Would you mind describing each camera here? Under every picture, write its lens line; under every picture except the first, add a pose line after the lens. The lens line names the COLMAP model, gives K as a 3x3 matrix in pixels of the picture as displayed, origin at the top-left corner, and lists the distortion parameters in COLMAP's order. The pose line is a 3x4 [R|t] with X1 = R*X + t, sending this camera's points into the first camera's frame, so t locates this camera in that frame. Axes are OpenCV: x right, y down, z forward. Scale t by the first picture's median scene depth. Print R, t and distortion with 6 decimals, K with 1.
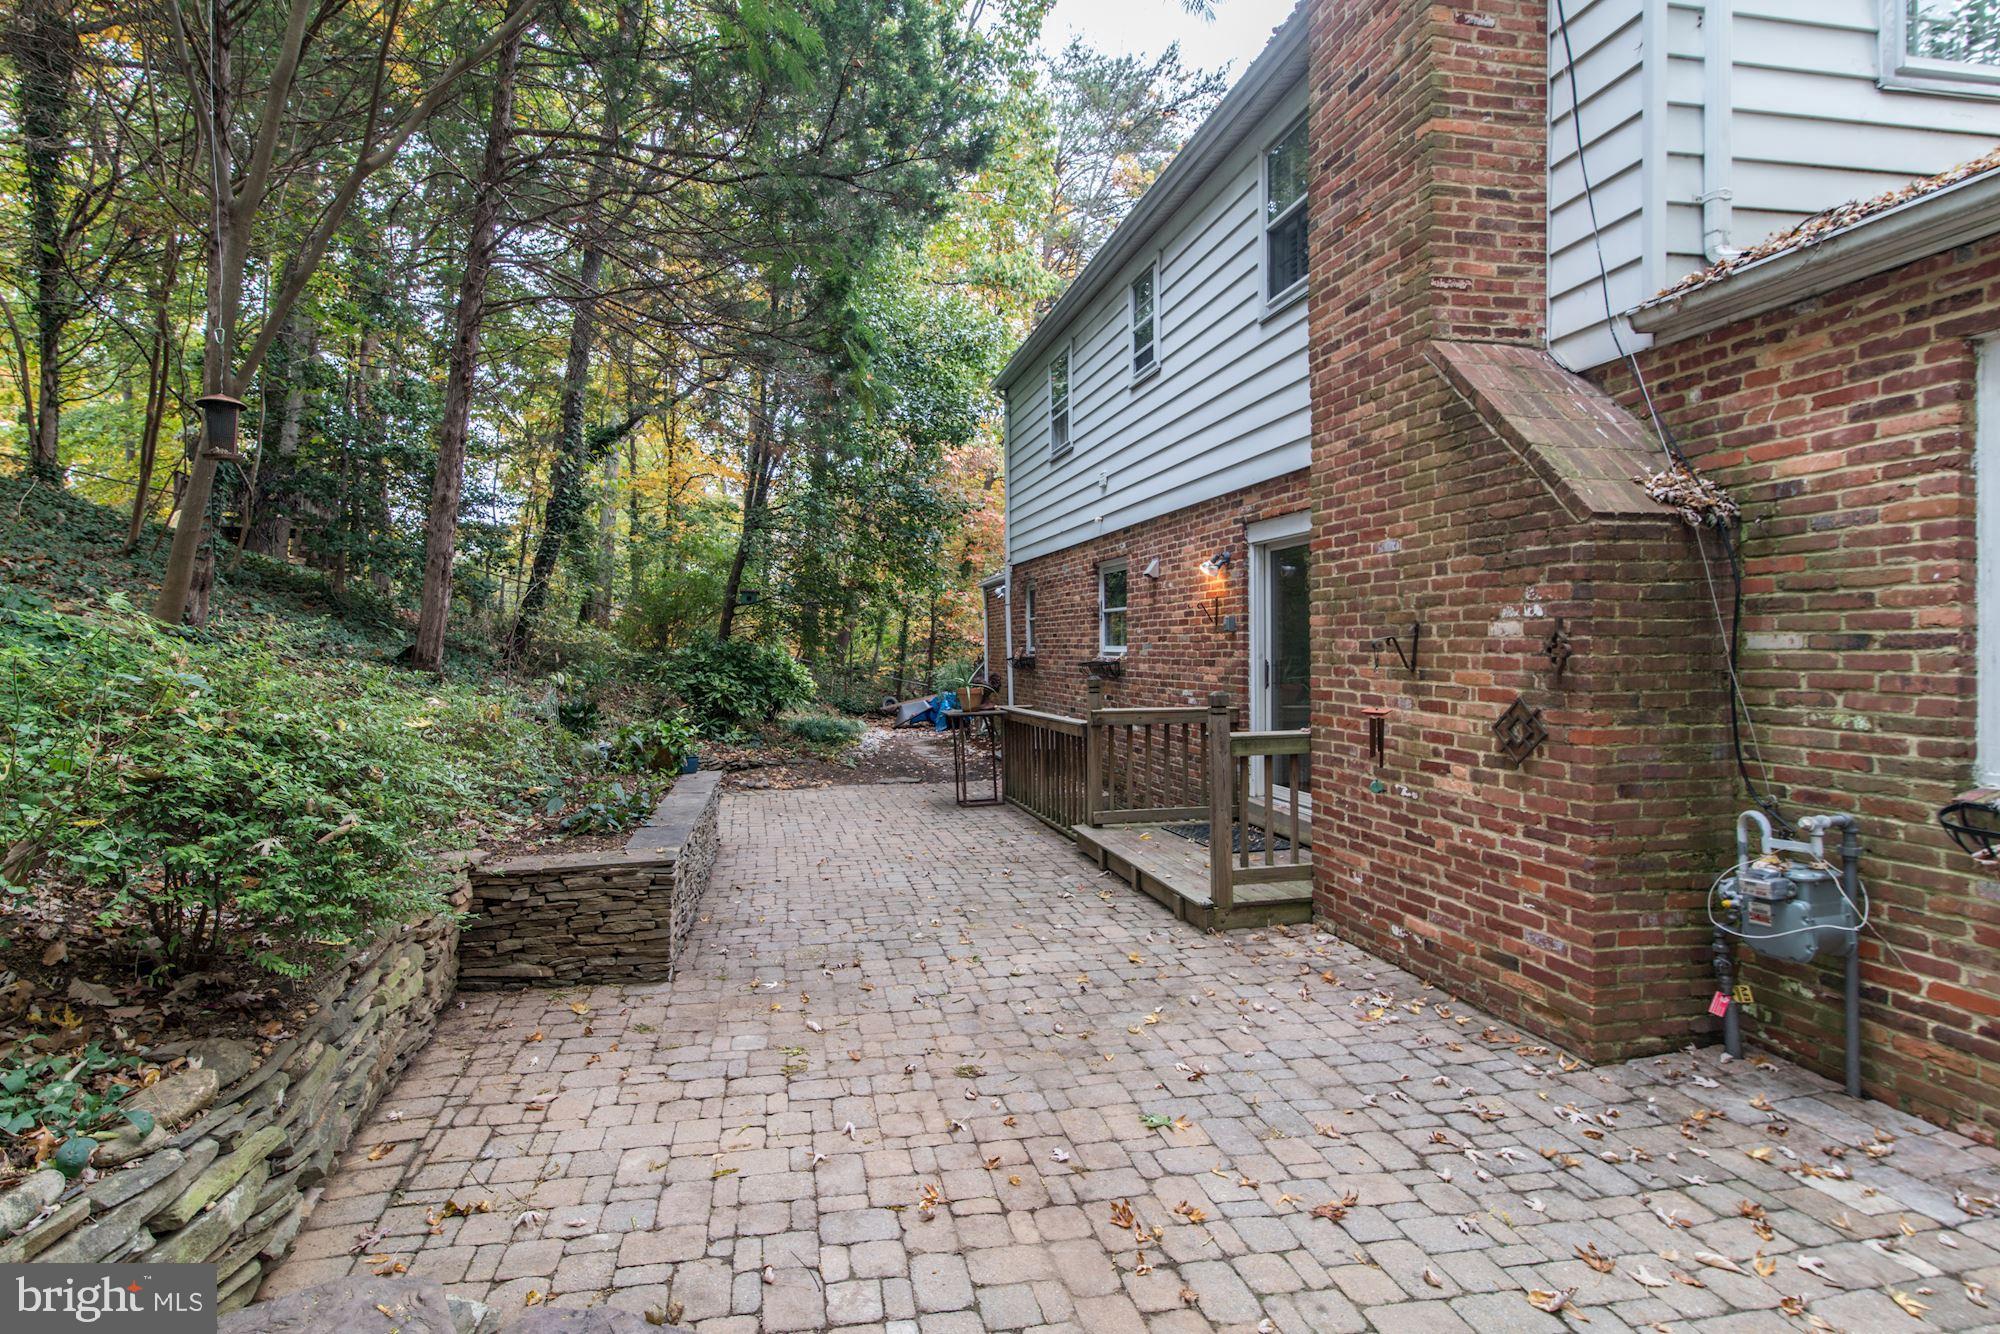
lens RADIAL K [[926.8, 0, 985.6], [0, 926.8, 671.1], [0, 0, 1]] dist [0.000531, 0.000089]
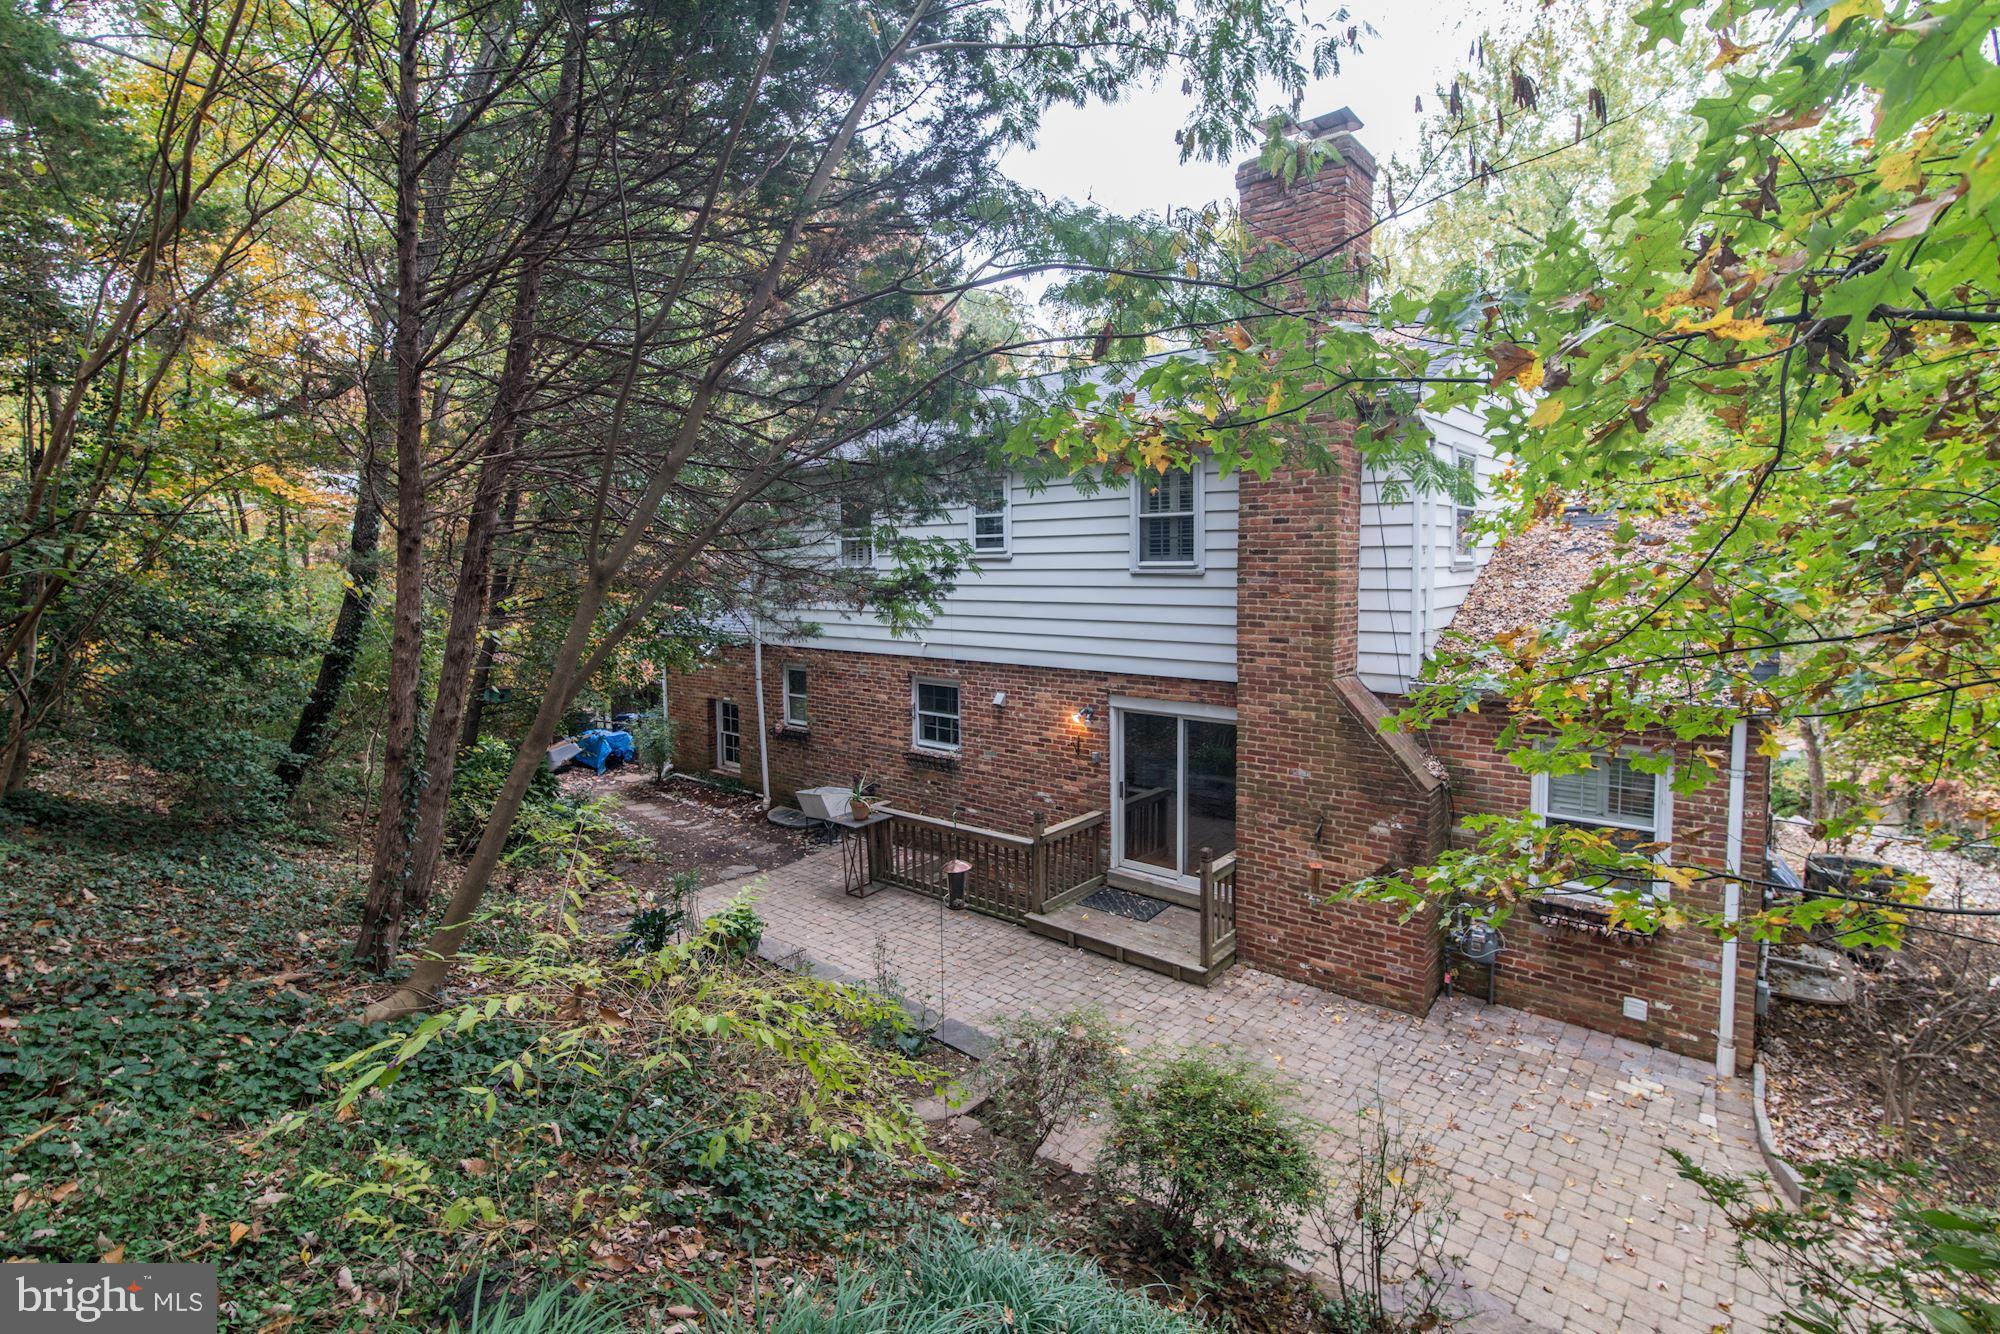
lens RADIAL K [[907.2, 0, 998.9], [0, 907.2, 616.3], [0, 0, 1]] dist [0.000765, 0.000056]
pose [[0.768077, -0.037559, 0.639255, -1.184551], [0.005884, 0.998650, 0.051606, -0.532389], [-0.640331, -0.035876, 0.767261, -0.041371]]
